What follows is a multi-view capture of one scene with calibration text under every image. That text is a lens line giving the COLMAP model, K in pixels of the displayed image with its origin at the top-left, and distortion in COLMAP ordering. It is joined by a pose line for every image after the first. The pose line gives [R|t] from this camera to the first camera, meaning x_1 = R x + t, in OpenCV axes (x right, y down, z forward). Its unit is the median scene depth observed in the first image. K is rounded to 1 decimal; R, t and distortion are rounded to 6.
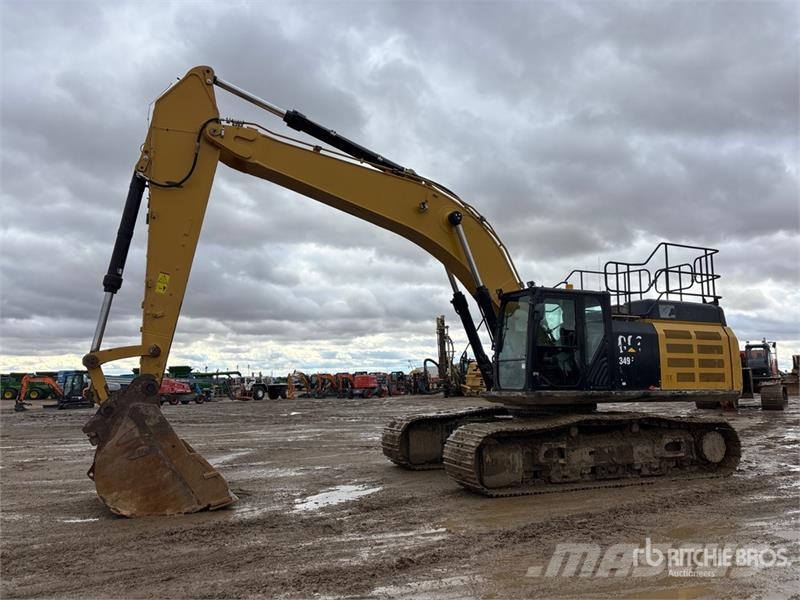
lens RADIAL K [[622.3, 0, 404.7], [0, 622.3, 313.2], [0, 0, 1]] dist [0.013797, -0.002882]
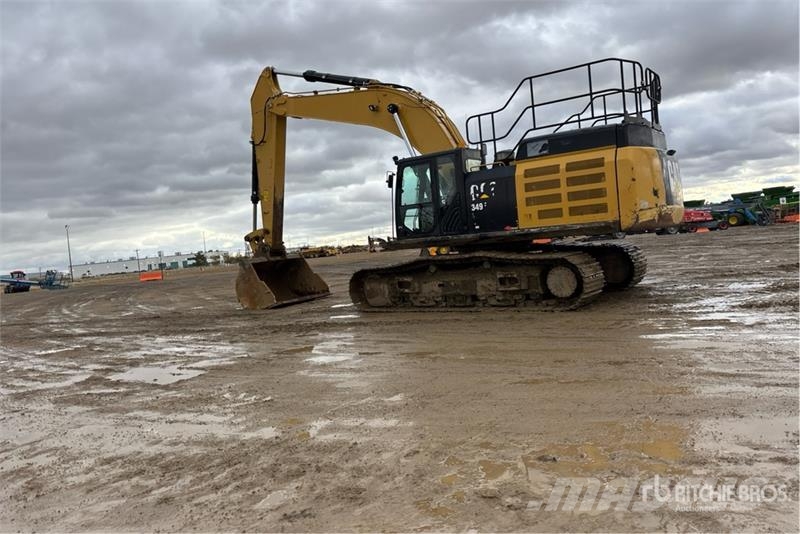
lens RADIAL K [[601.4, 0, 409.7], [0, 601.4, 298.4], [0, 0, 1]] dist [0.022864, -0.006047]
pose [[0.492843, 0.041044, -0.869150, 1.230777], [0.184865, 0.971143, 0.150687, 0.049260], [0.850253, -0.234940, 0.471033, 0.334664]]
